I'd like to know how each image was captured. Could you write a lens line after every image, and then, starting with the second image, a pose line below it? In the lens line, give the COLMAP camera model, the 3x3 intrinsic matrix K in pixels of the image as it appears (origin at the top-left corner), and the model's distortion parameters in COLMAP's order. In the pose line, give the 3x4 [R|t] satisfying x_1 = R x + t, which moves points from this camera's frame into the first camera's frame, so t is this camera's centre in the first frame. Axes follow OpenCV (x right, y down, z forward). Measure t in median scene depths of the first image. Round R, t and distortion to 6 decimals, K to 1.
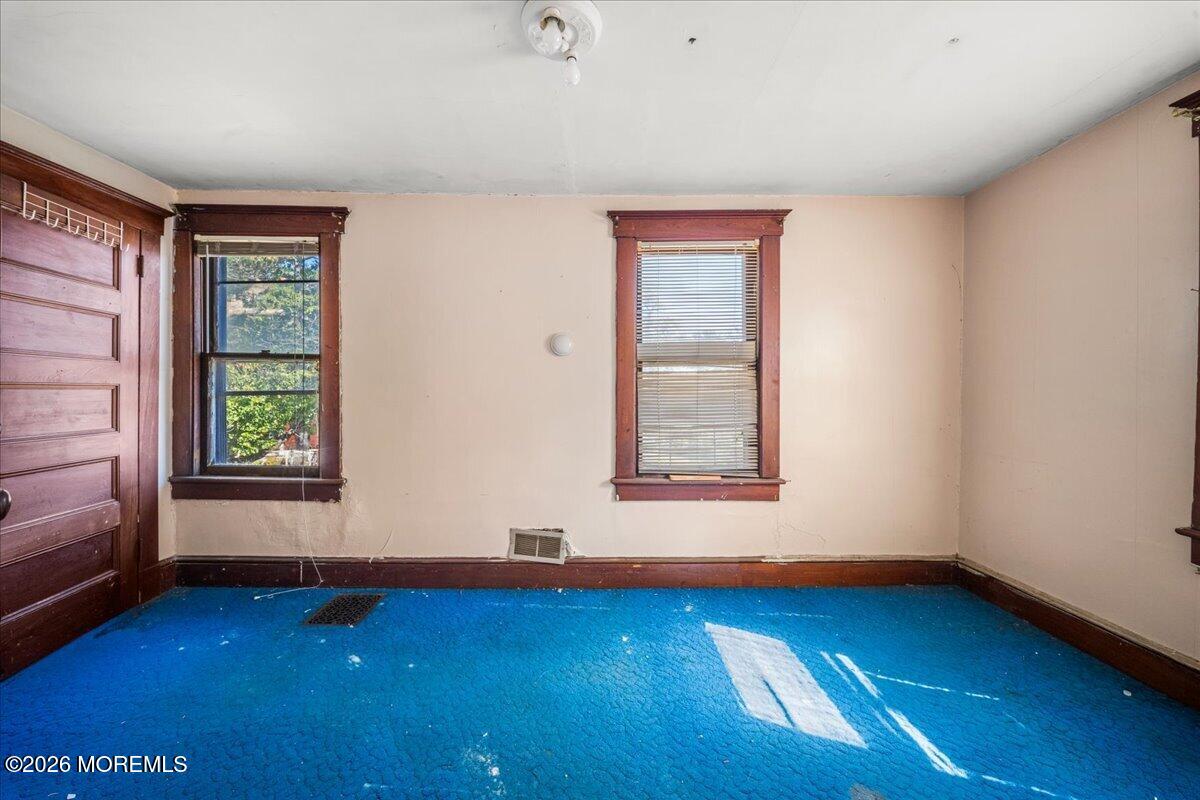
lens RADIAL K [[424.4, 0, 594.7], [0, 424.4, 391.7], [0, 0, 1]] dist [0.001400, -0.003556]
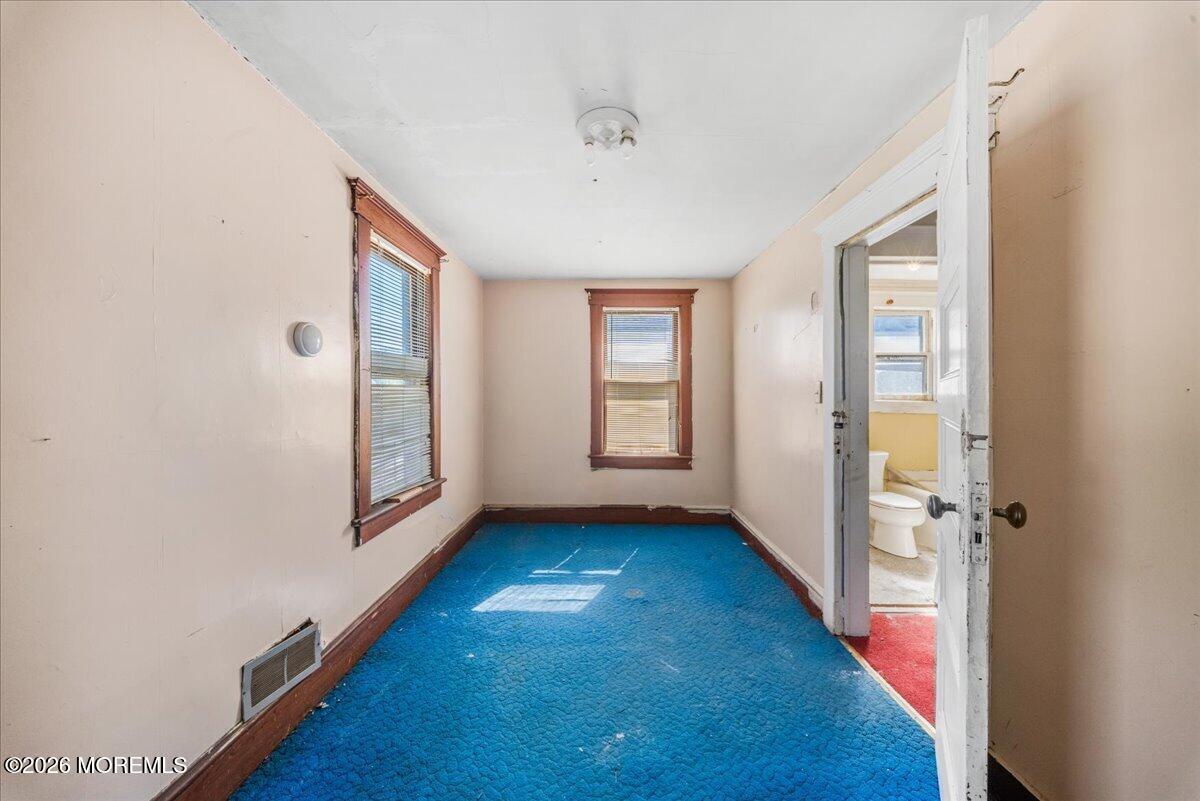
lens RADIAL K [[424.4, 0, 600.3], [0, 424.4, 394.6], [0, 0, 1]] dist [0.001400, -0.003556]
pose [[0.022602, -0.001364, 0.999744, -0.885086], [-0.003032, 0.999994, 0.001433, -0.036259], [-0.999740, -0.003063, 0.022598, 0.643844]]
